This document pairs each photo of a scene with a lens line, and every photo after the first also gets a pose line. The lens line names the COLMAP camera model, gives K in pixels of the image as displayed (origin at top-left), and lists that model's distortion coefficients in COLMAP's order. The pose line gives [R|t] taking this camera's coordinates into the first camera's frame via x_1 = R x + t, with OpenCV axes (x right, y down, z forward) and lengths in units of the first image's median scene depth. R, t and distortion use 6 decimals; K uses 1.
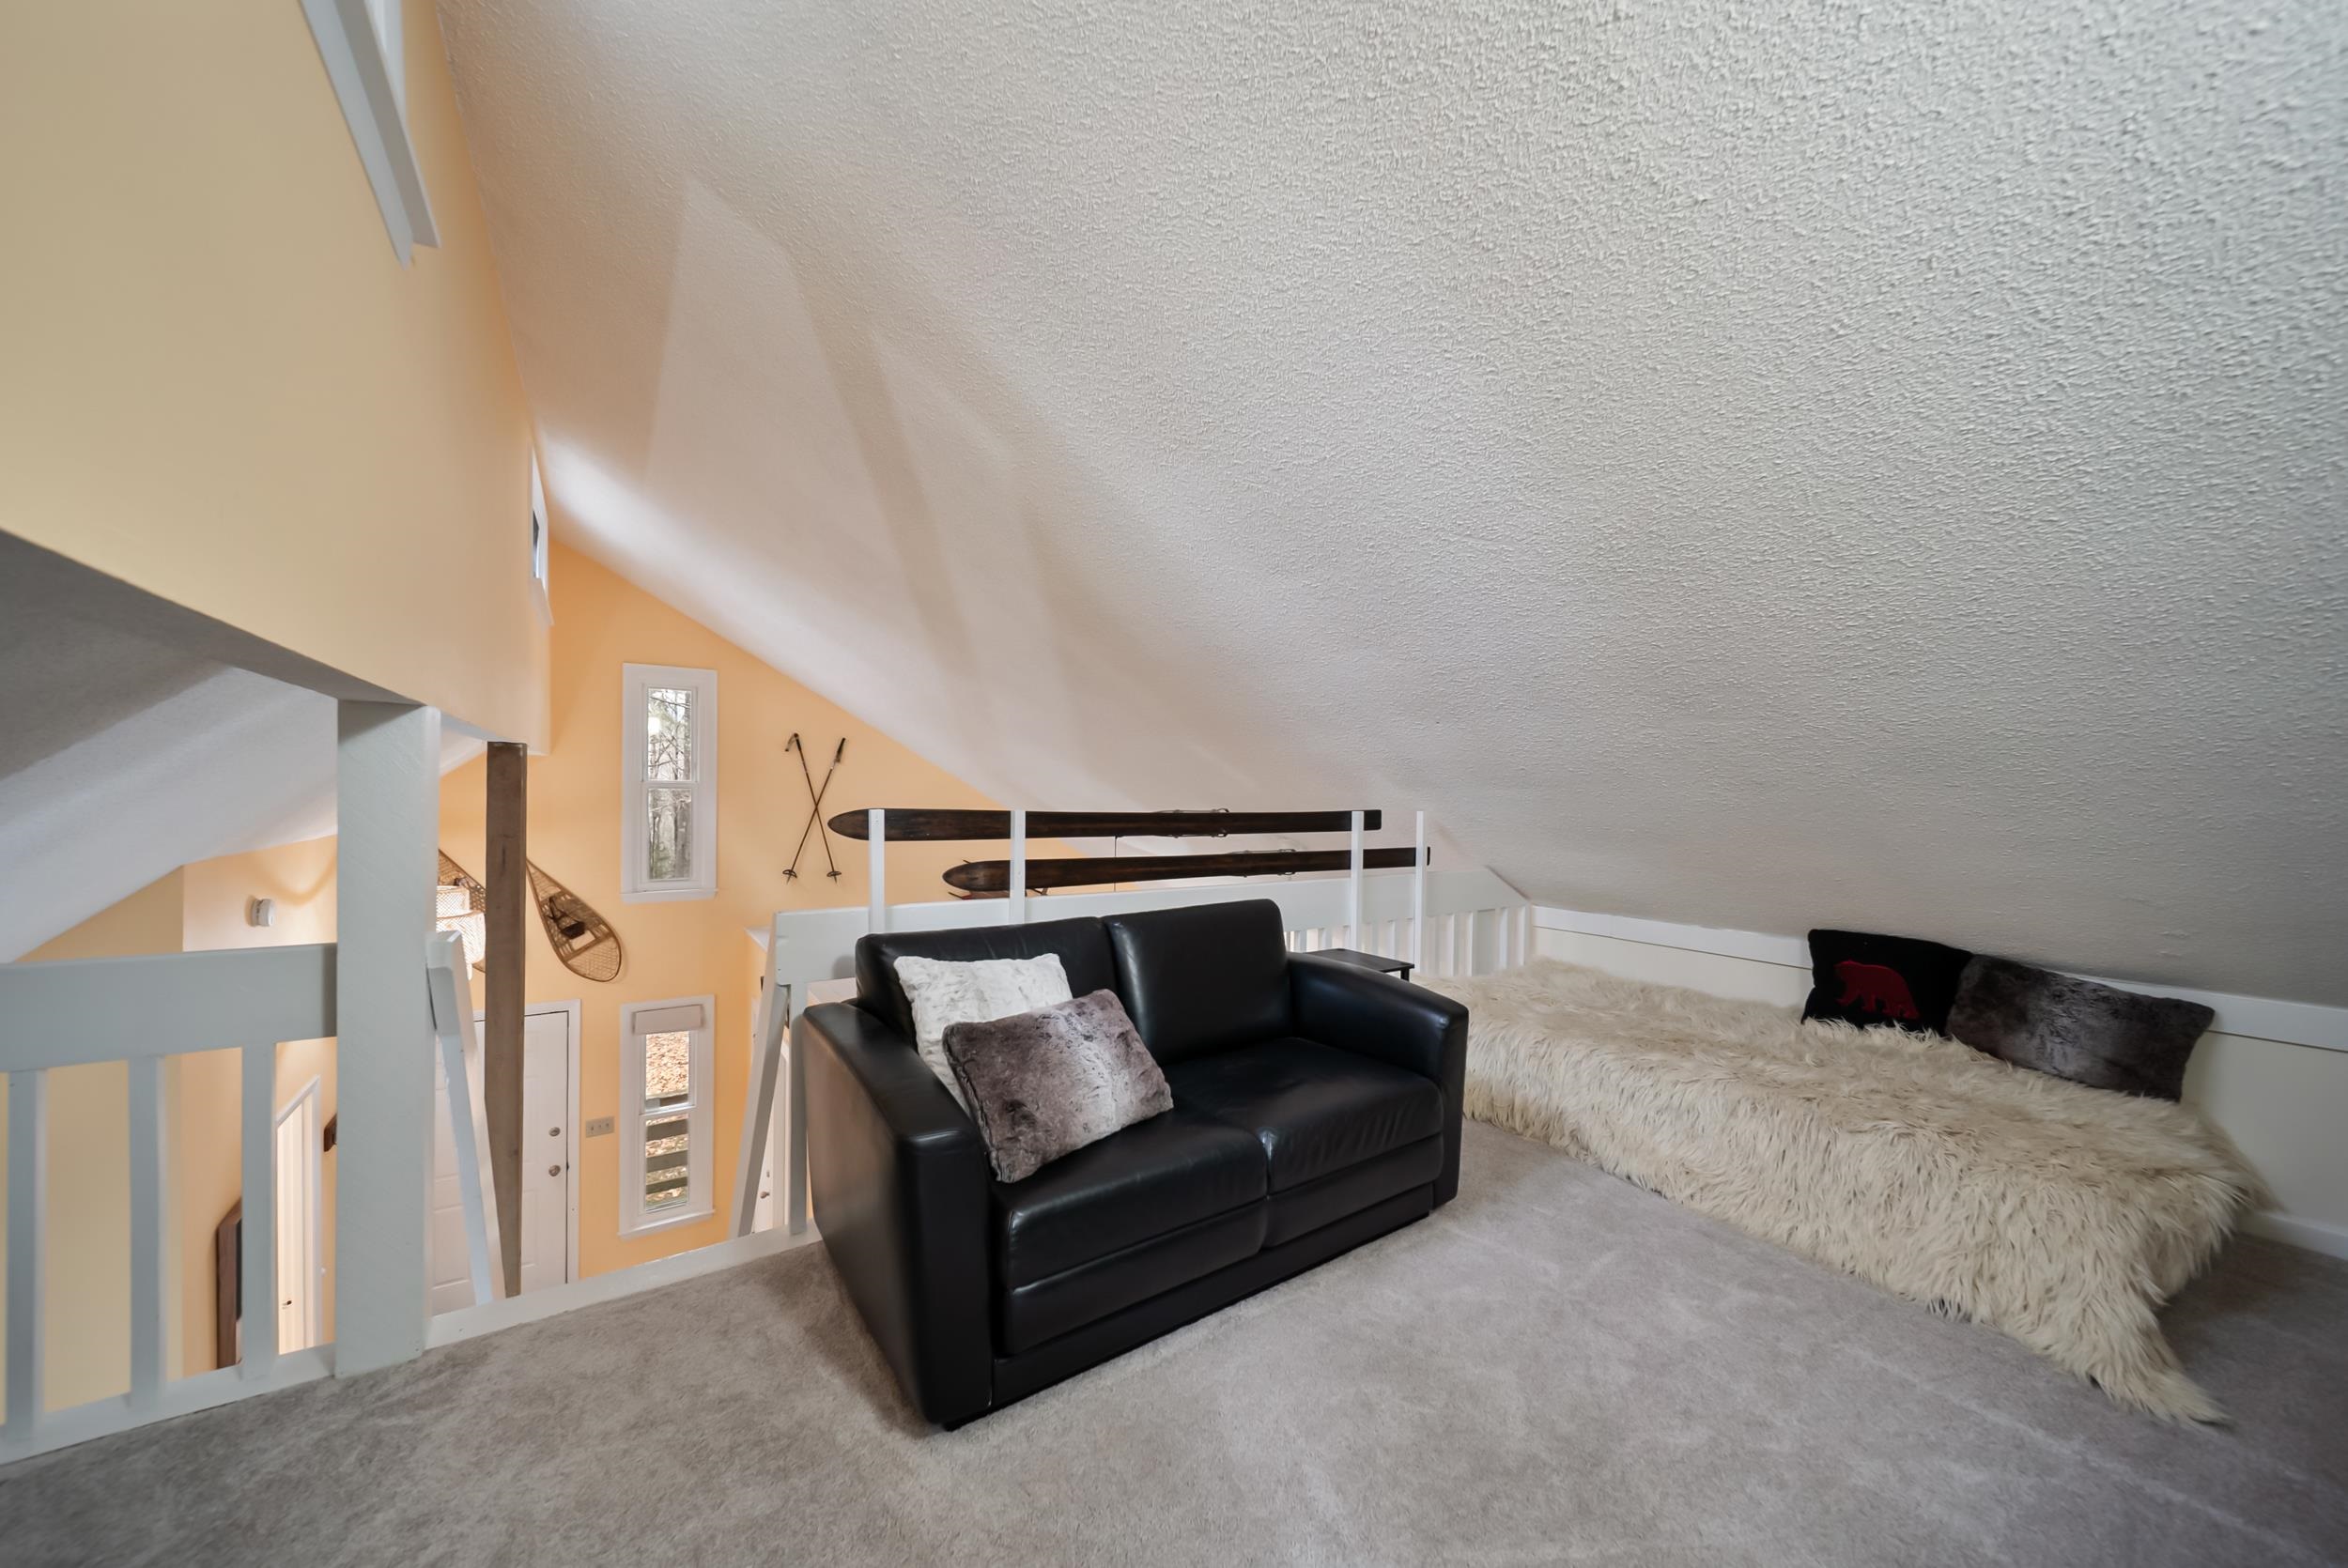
lens RADIAL K [[813.8, 0, 1174.0], [0, 813.8, 784.0], [0, 0, 1]] dist [0.000456, 0.000034]
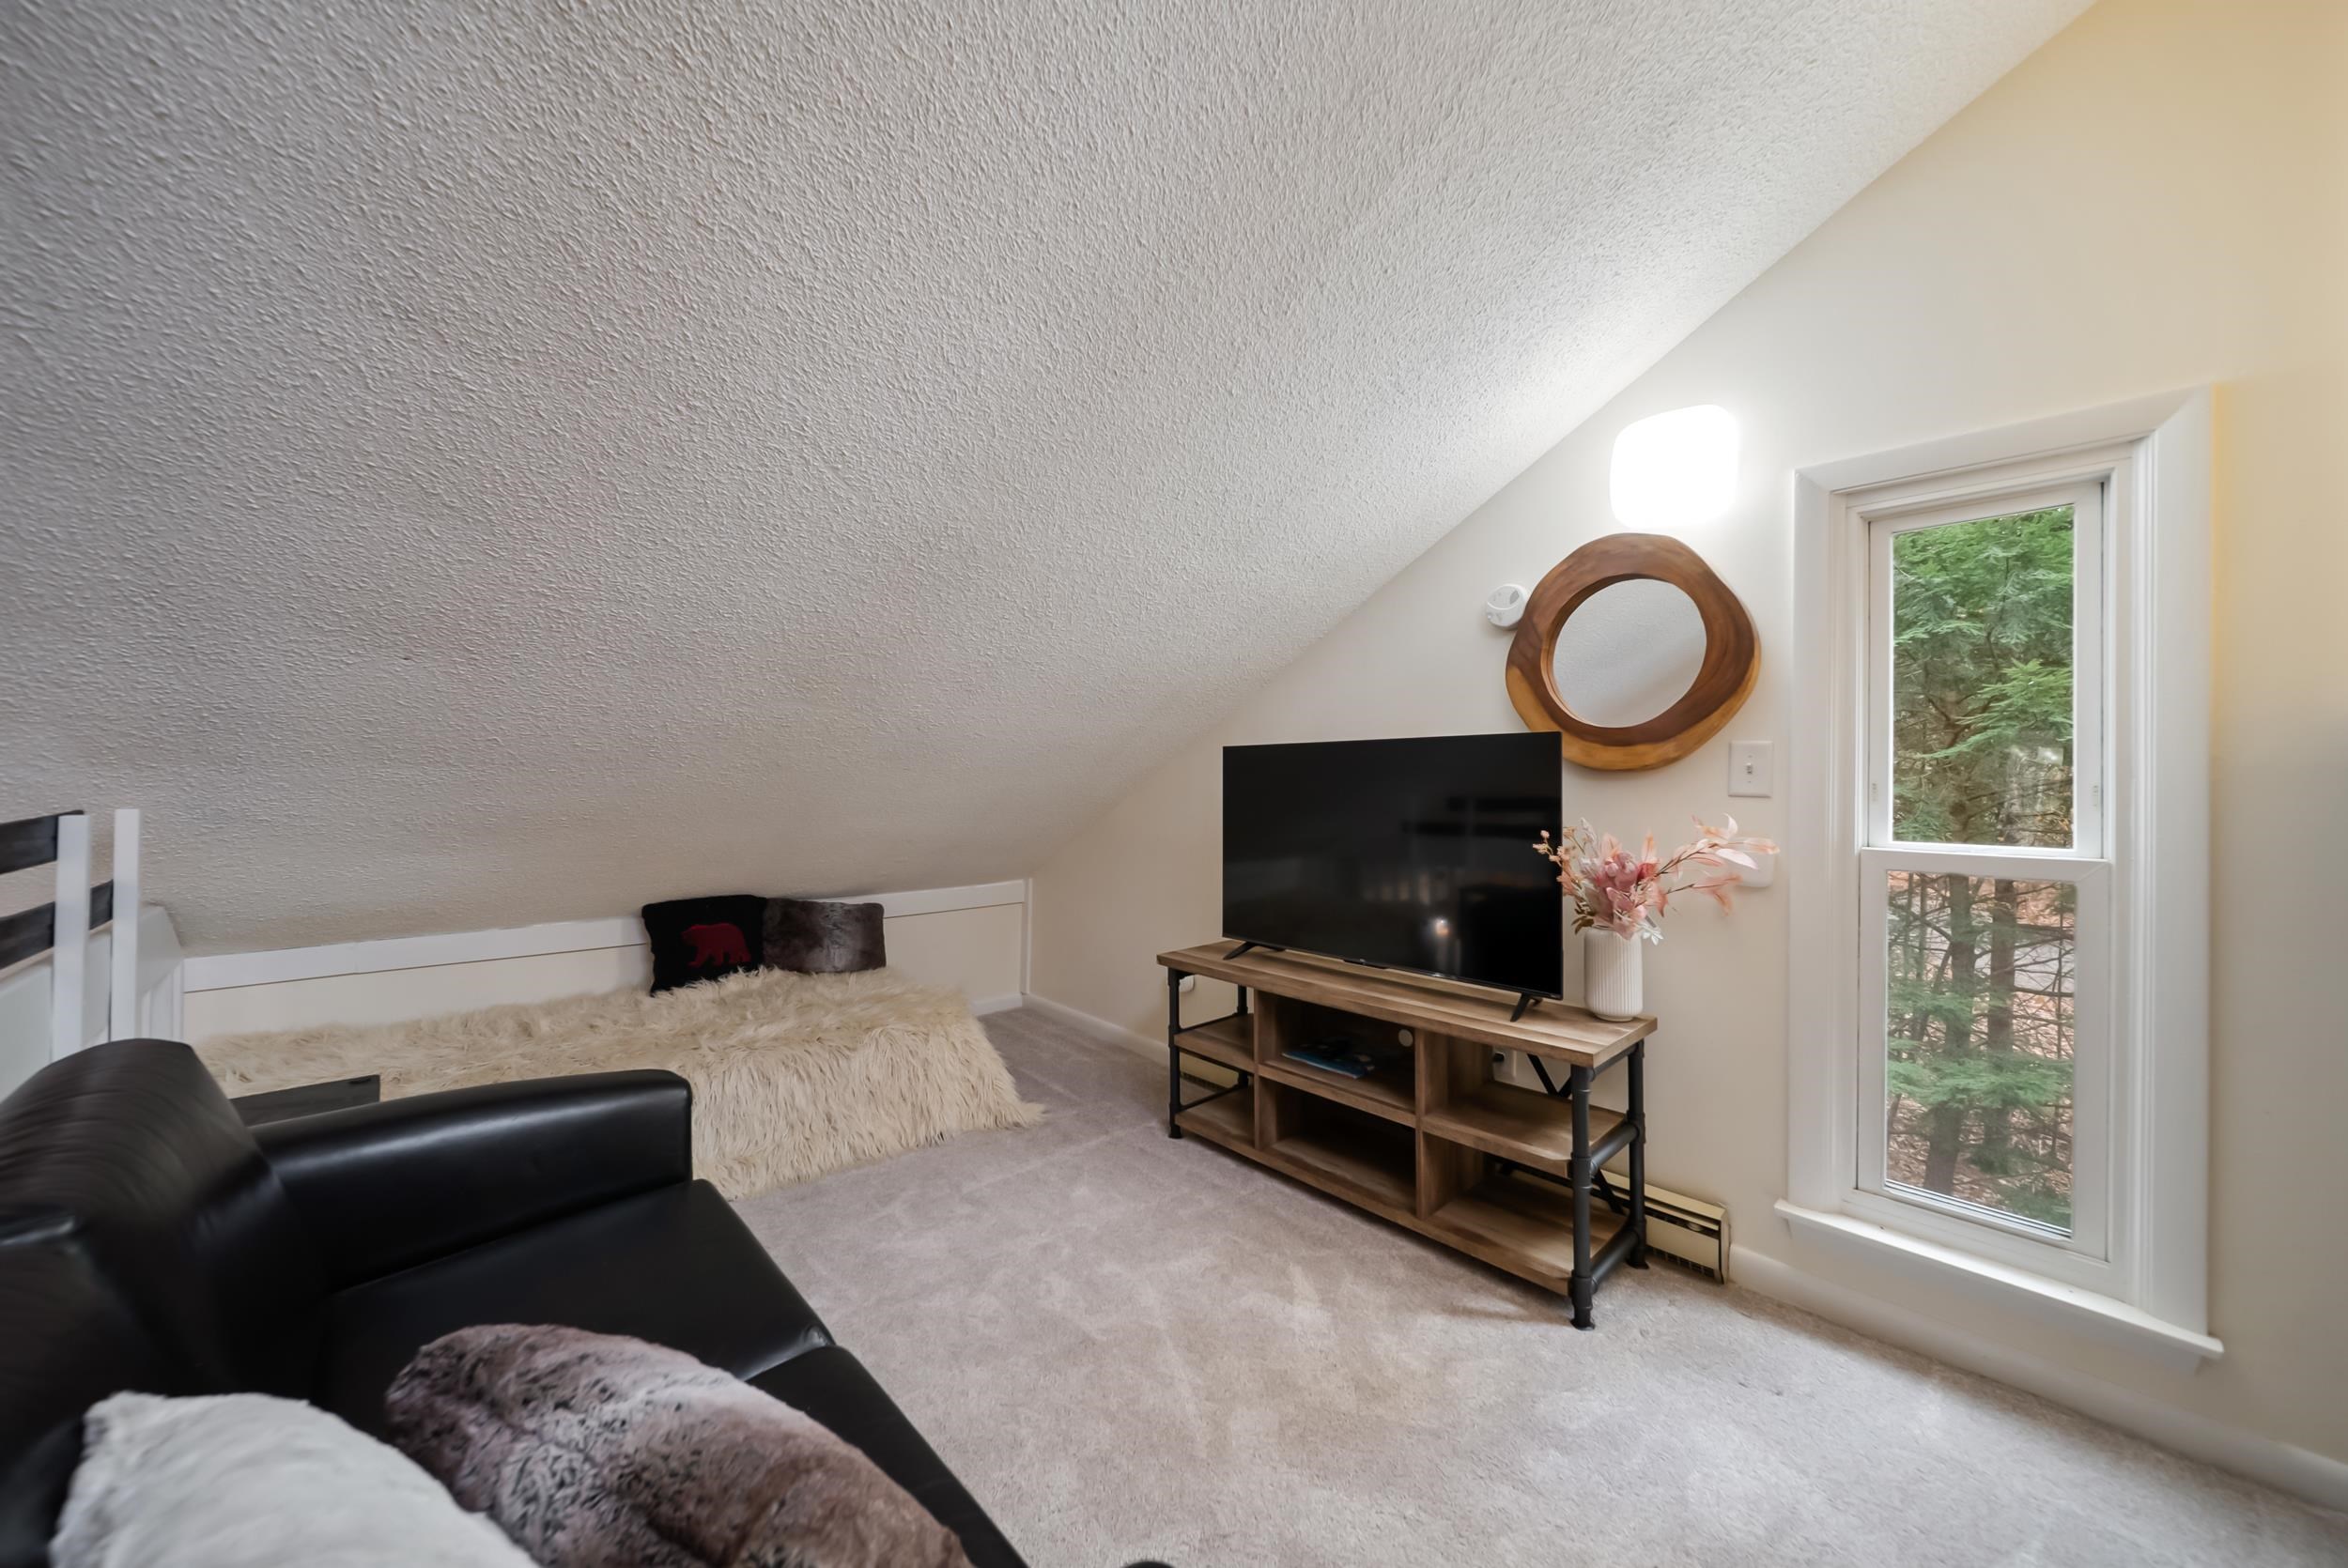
lens RADIAL K [[836.3, 0, 1166.0], [0, 836.3, 780.4], [0, 0, 1]] dist [0.000327, -0.001565]
pose [[-0.111188, -0.021921, 0.993558, -0.392136], [-0.022588, 0.999554, 0.019526, -0.014425], [-0.993543, -0.020271, -0.111634, 0.567797]]
